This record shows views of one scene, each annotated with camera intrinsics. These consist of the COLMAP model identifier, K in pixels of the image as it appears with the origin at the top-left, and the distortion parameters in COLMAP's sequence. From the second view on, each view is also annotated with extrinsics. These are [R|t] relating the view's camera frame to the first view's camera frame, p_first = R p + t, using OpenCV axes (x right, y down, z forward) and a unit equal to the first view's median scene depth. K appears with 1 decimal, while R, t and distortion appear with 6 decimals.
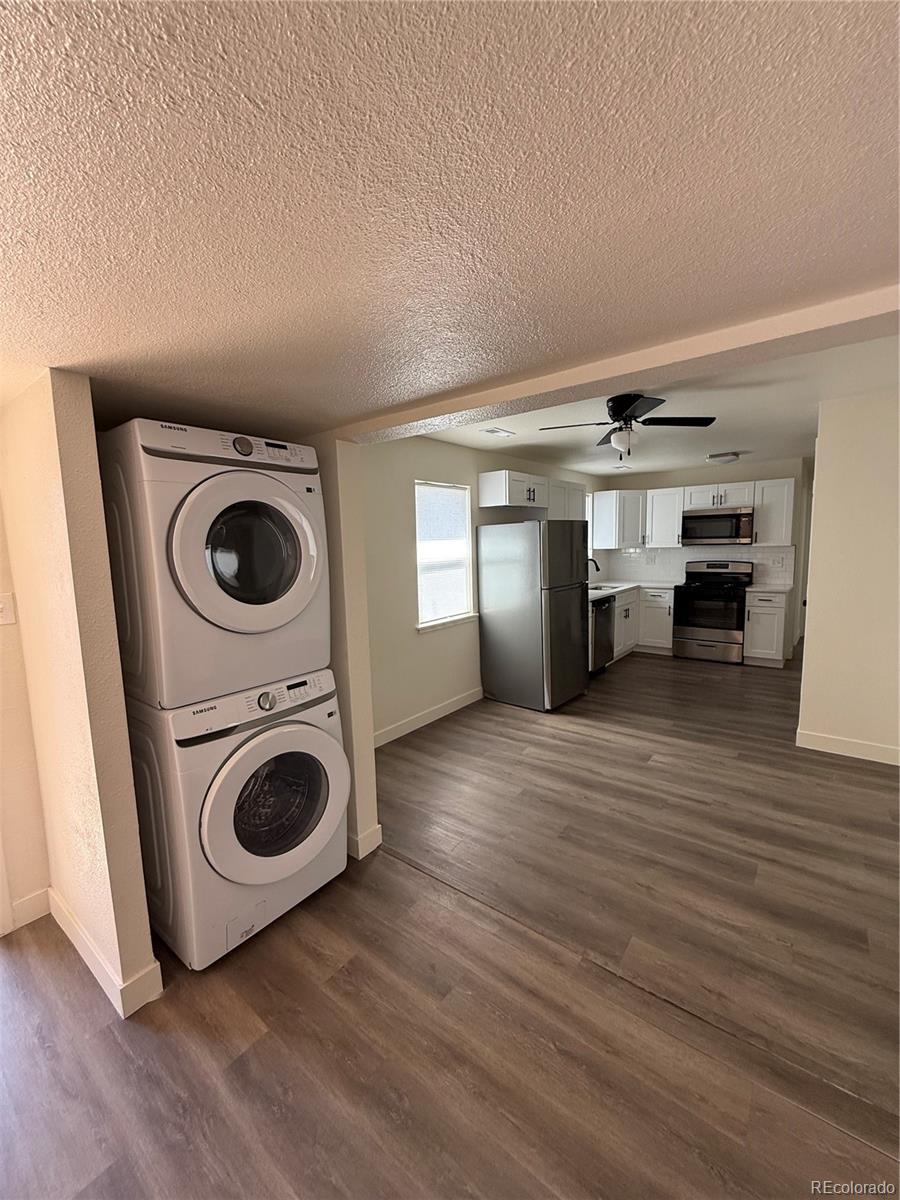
lens RADIAL K [[487.0, 0, 450.0], [0, 487.0, 598.5], [0, 0, 1]] dist [0.002977, 0.000075]
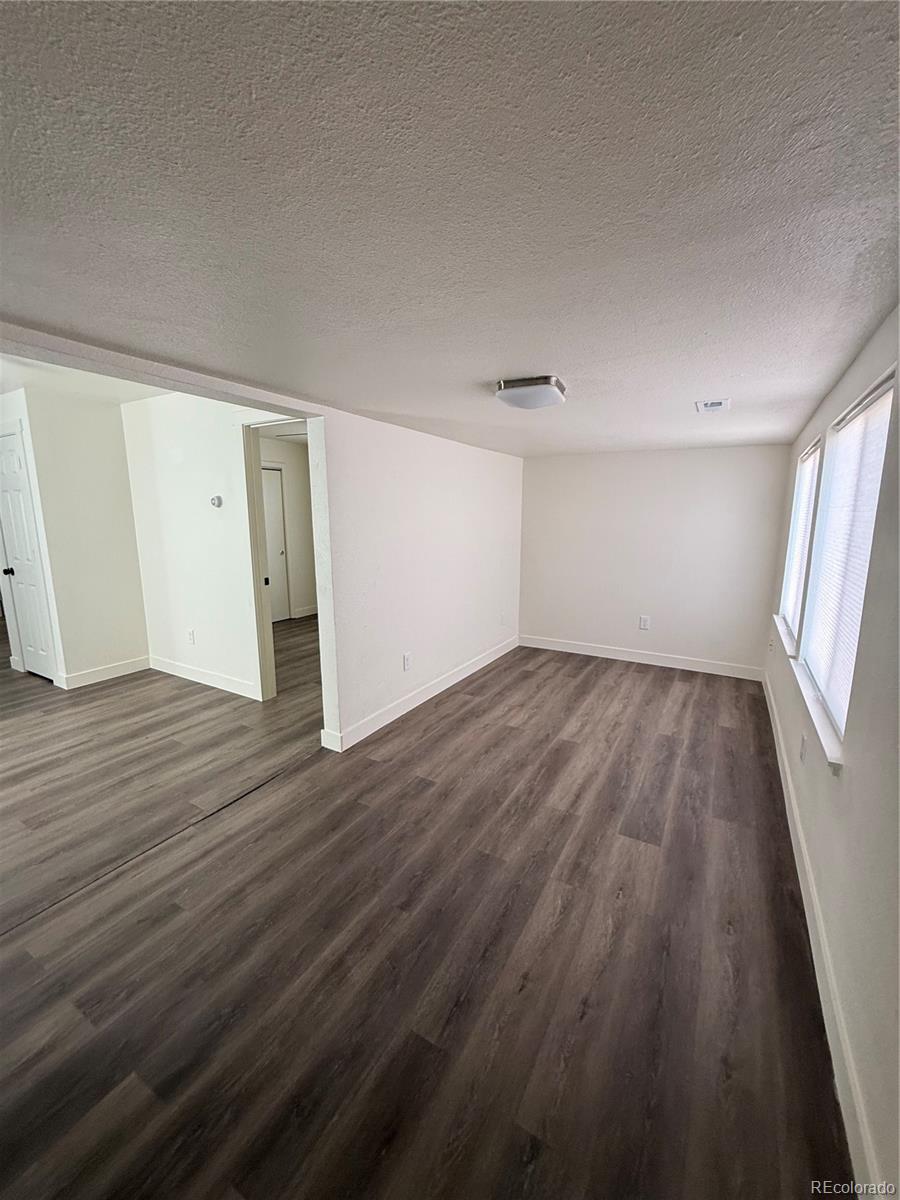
lens RADIAL K [[487.0, 0, 448.3], [0, 487.0, 601.6], [0, 0, 1]] dist [0.002977, 0.000075]
pose [[-0.138635, -0.148483, 0.979149, -0.332906], [0.117561, 0.979238, 0.165142, 0.006141], [-0.983341, 0.138004, -0.118301, 0.133450]]
